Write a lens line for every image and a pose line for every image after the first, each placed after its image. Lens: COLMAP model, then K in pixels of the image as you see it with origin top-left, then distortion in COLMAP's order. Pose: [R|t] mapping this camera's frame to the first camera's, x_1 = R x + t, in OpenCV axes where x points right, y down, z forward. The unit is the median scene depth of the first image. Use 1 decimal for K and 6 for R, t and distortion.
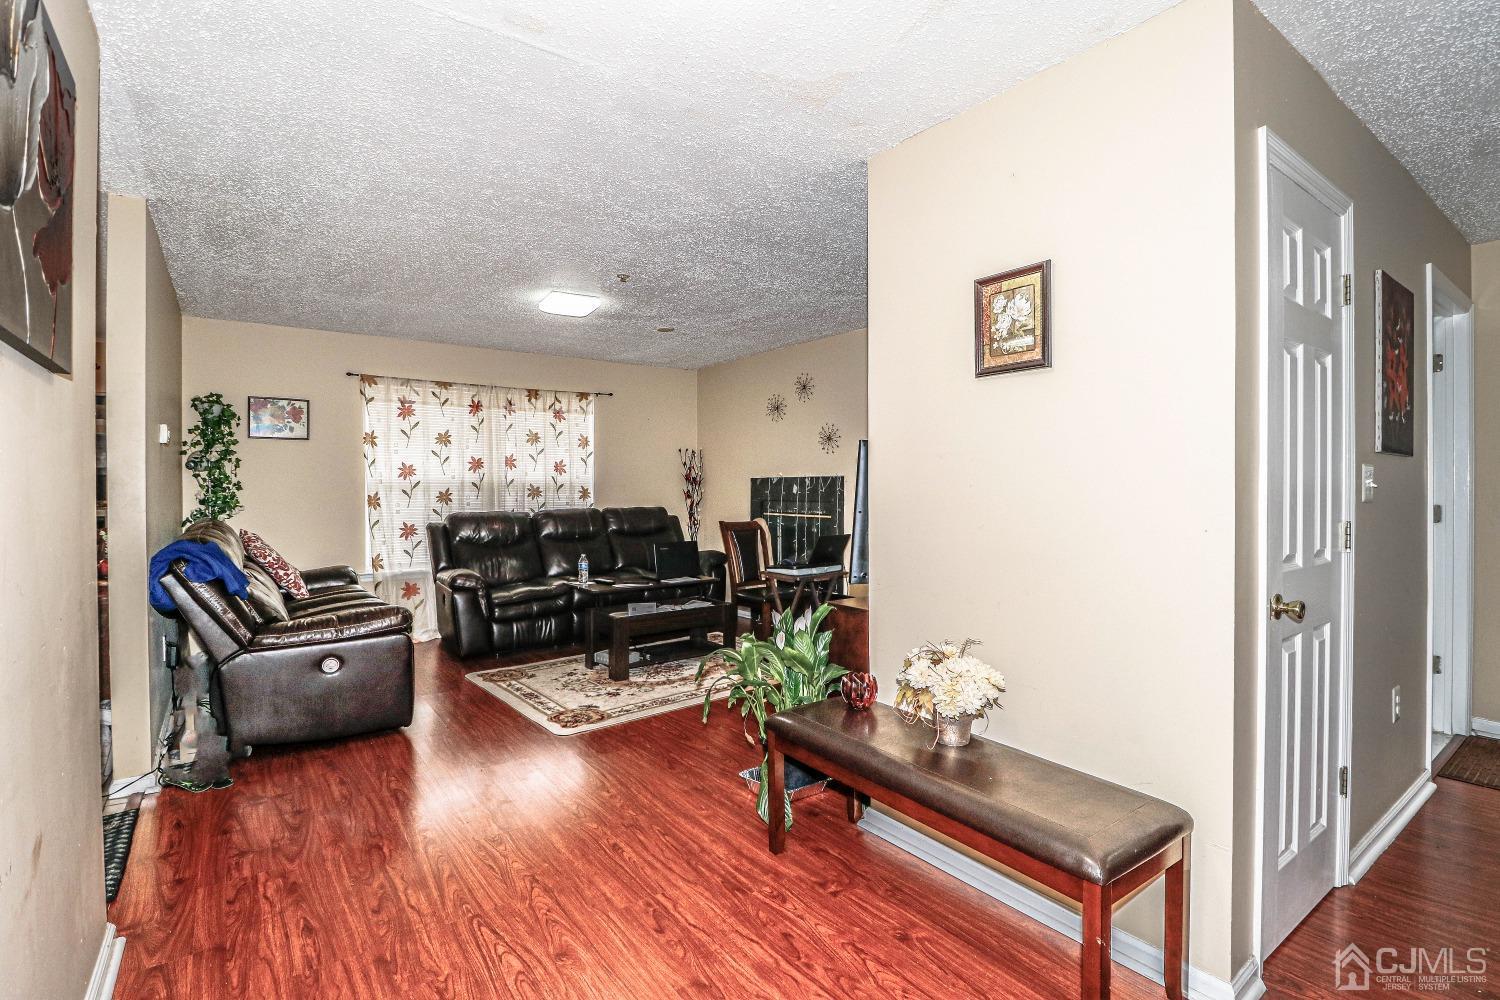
lens RADIAL K [[717.6, 0, 754.2], [0, 717.6, 495.8], [0, 0, 1]] dist [-0.002598, -0.000339]
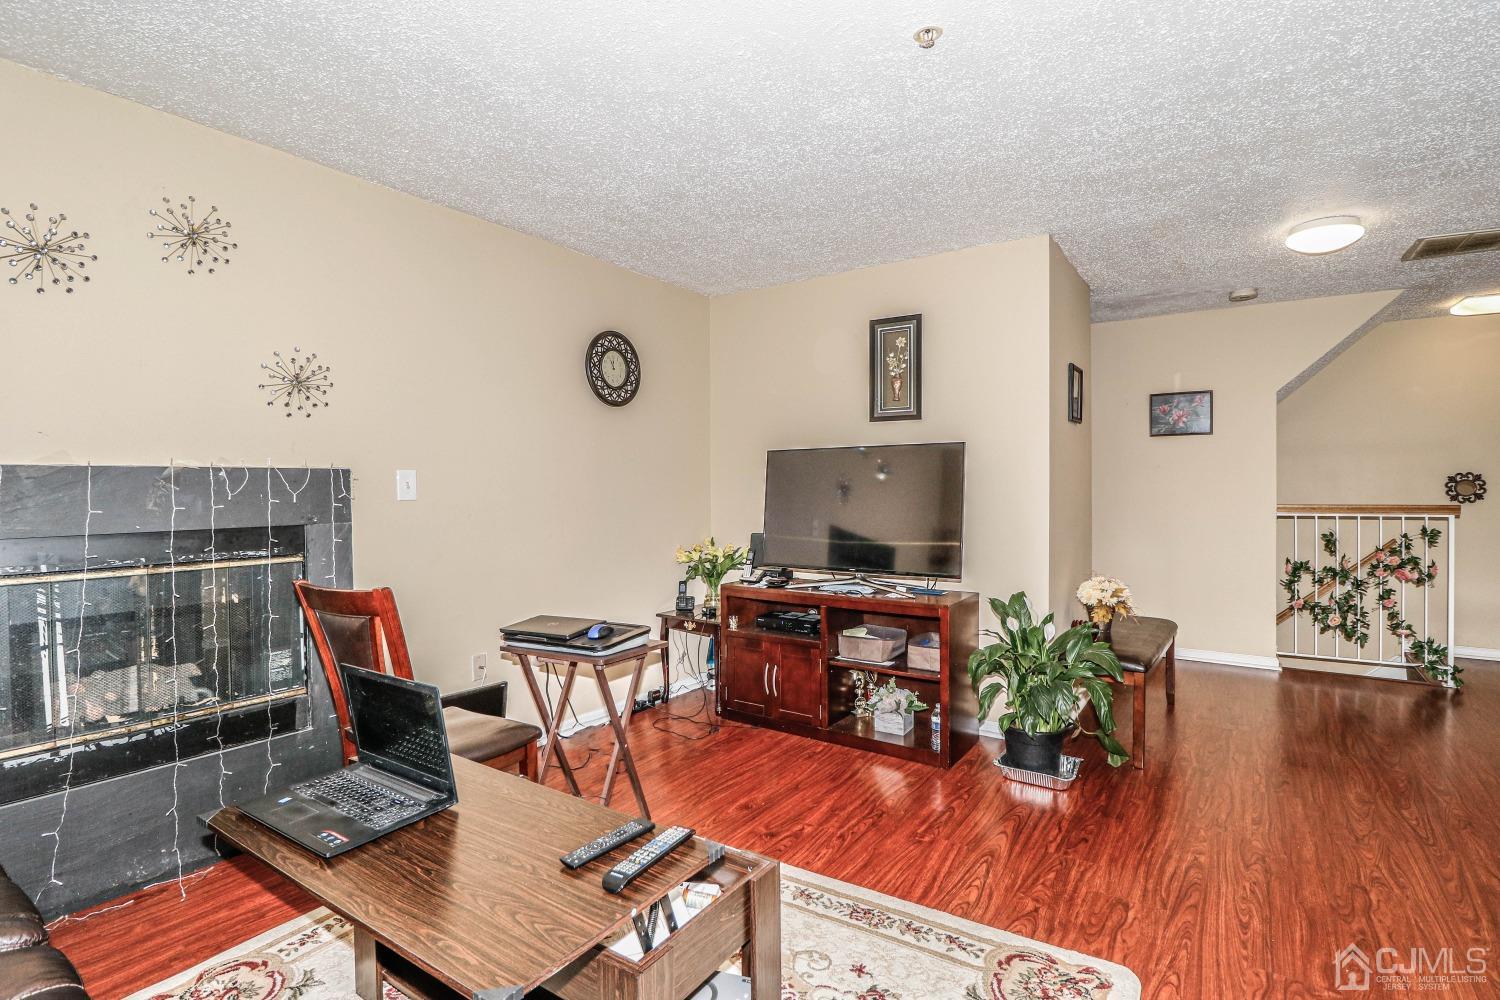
lens RADIAL K [[717.6, 0, 753.6], [0, 717.6, 498.5], [0, 0, 1]] dist [-0.002598, -0.000339]
pose [[-0.330027, -0.012137, 0.943894, -0.556930], [0.009599, 0.999822, 0.016212, -0.017439], [-0.943923, 0.014411, -0.329852, 1.198693]]
